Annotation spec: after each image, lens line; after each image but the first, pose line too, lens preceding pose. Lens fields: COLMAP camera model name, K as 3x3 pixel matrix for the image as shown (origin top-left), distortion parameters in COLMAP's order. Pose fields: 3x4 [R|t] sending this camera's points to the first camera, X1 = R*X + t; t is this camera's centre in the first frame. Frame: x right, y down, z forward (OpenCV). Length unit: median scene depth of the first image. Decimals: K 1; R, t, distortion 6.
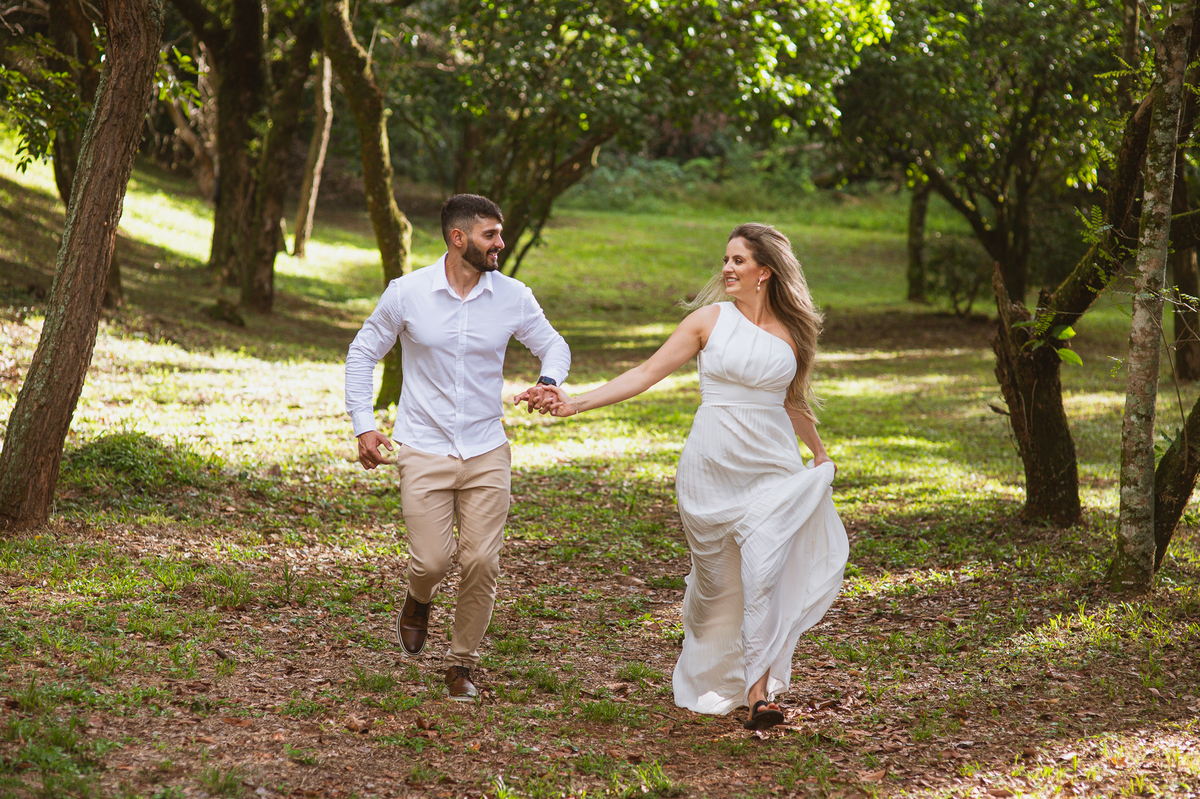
lens RADIAL K [[2774.2, 0, 624.9], [0, 2774.2, 431.3], [0, 0, 1]] dist [-0.005907, -0.299026]
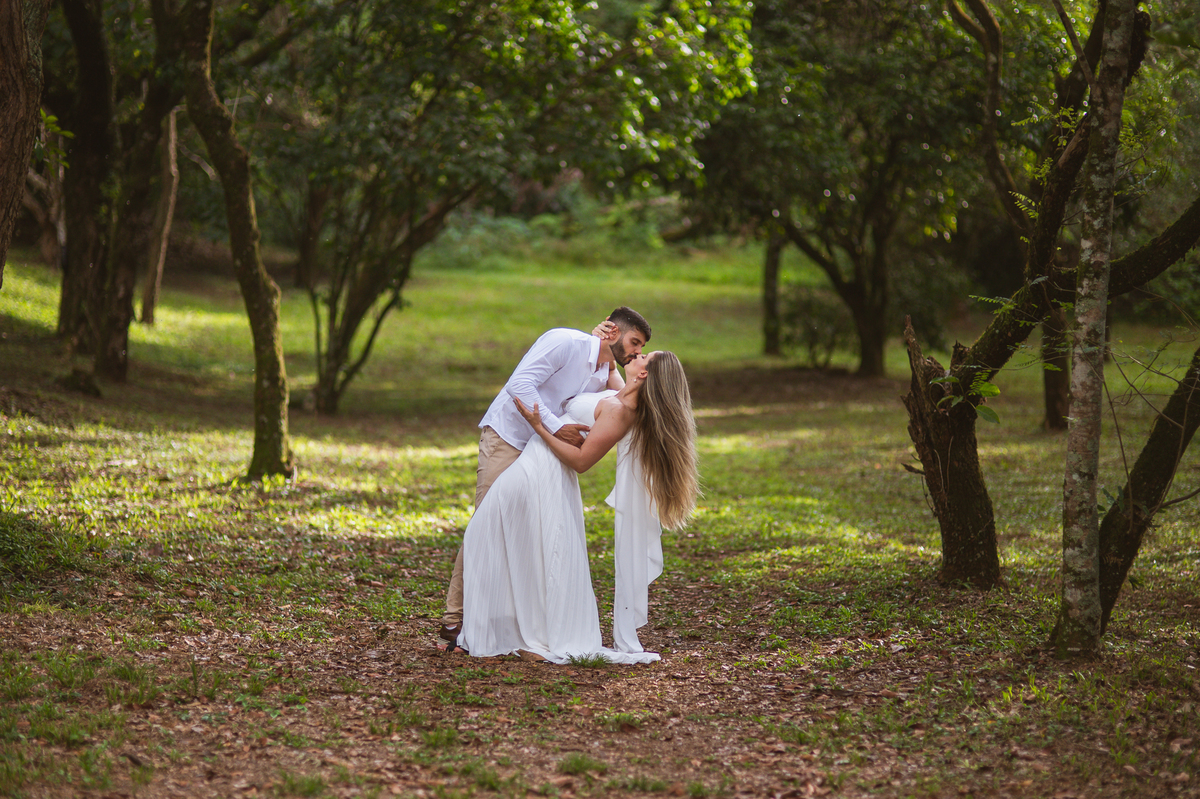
lens RADIAL K [[2769.8, 0, 599.5], [0, 2769.8, 419.1], [0, 0, 1]] dist [0.004999, -0.264403]
pose [[0.998527, -0.022726, 0.049270, -0.025719], [0.023943, 0.999419, -0.024257, -0.005167], [-0.048690, 0.025401, 0.998491, 0.052764]]
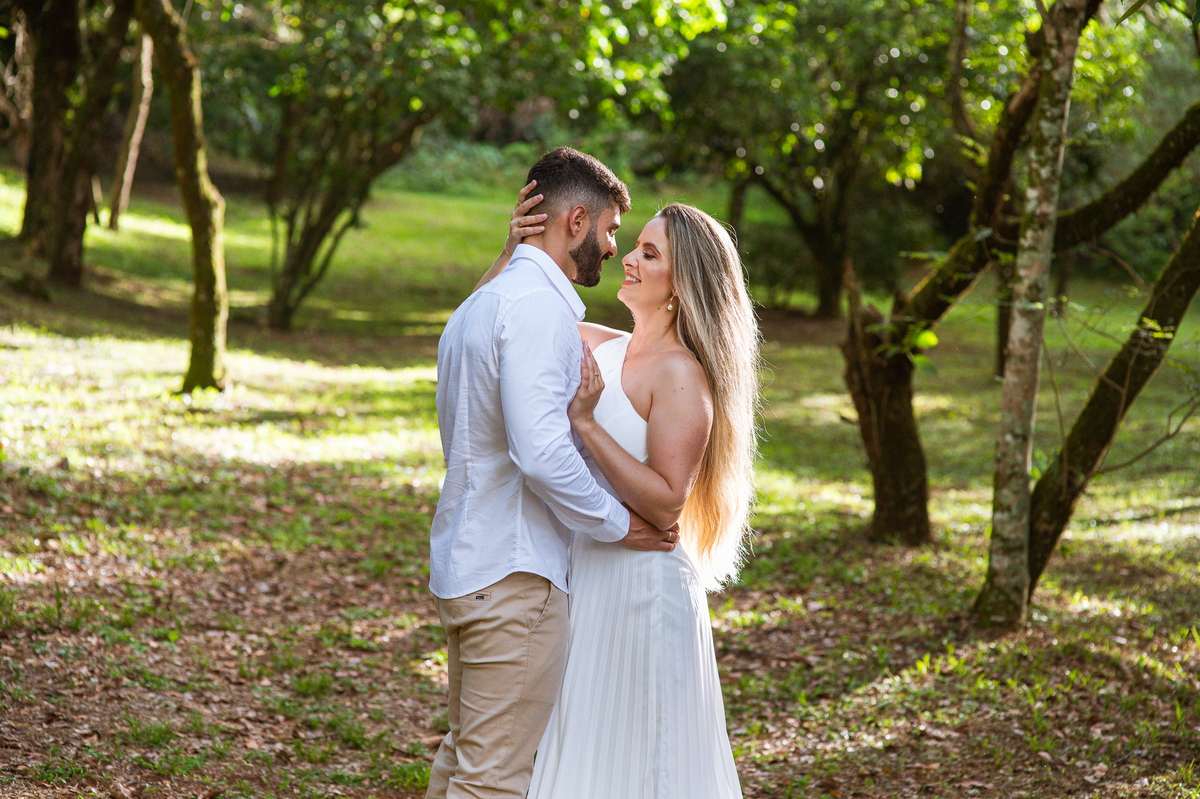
lens RADIAL K [[2694.7, 0, 600.0], [0, 2694.7, 399.5], [0, 0, 1]] dist [0.009766, -0.782667]
pose [[0.997837, 0.025881, 0.060434, -0.003529], [-0.025629, 0.999659, -0.004941, -0.009123], [-0.060541, 0.003381, 0.998160, 0.122601]]
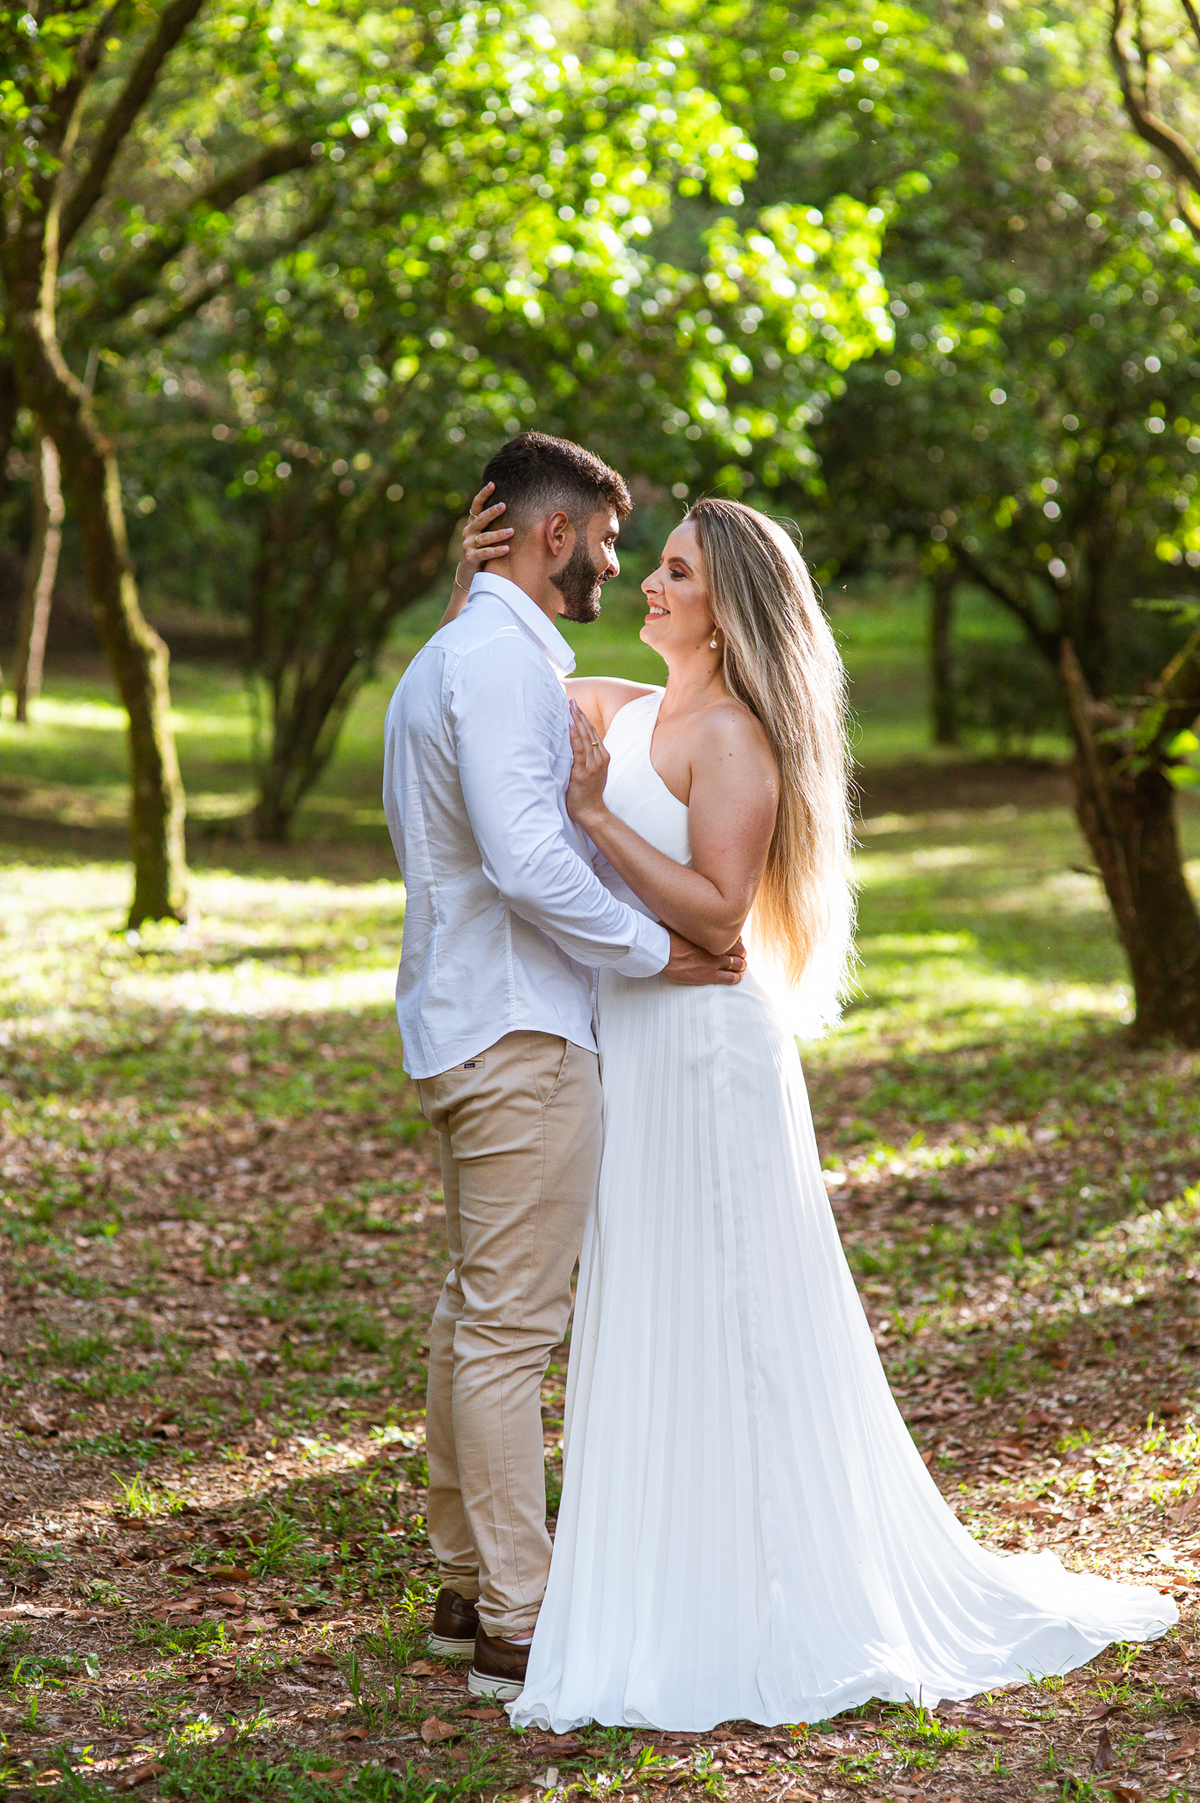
lens RADIAL K [[4048.7, 0, 602.4], [0, 4048.7, 859.6], [0, 0, 1]] dist [0.009766, -0.782667]
pose [[0.998511, -0.051353, 0.018402, 0.009555], [0.051827, 0.998311, -0.026252, 0.009911], [-0.017023, 0.027166, 0.999486, 0.089213]]
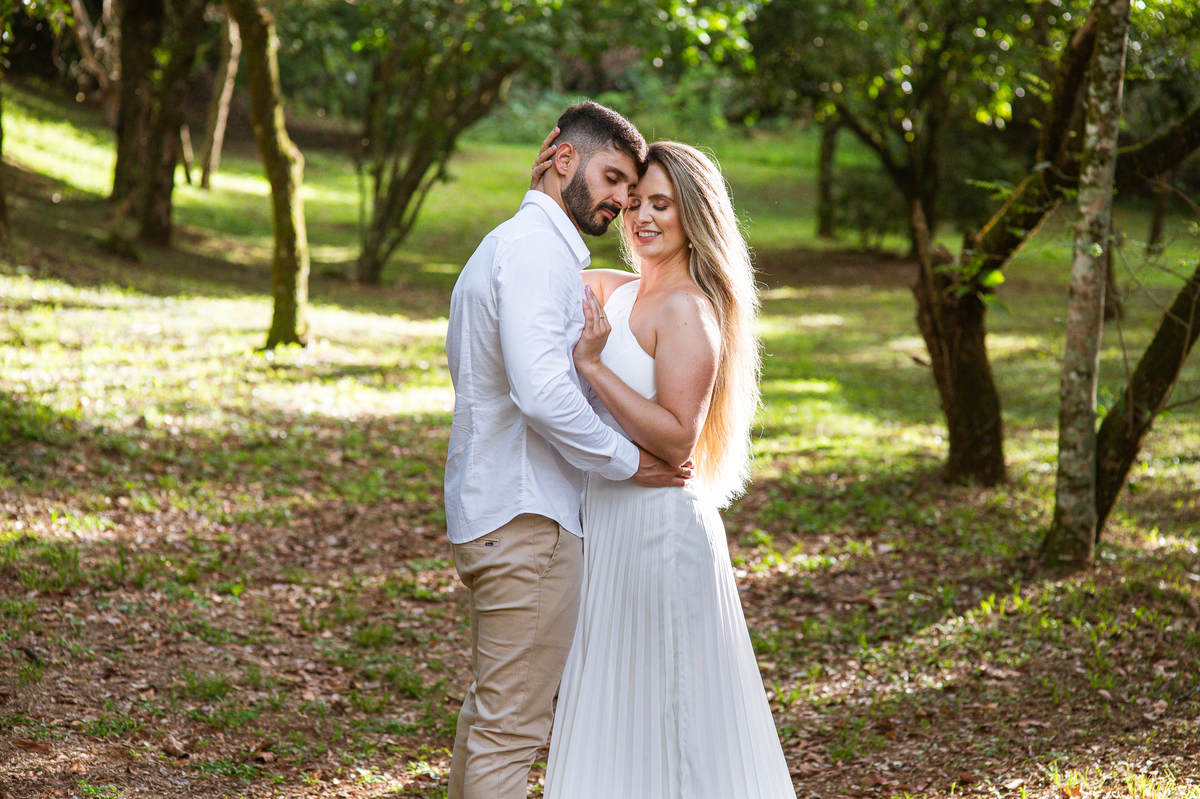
lens RADIAL K [[2694.7, 0, 600.0], [0, 2694.7, 399.5], [0, 0, 1]] dist [0.009766, -0.782667]
pose [[0.999748, 0.003492, 0.022168, 0.009694], [-0.003814, 0.999887, 0.014518, -0.008754], [-0.022114, -0.014599, 0.999649, 0.121927]]
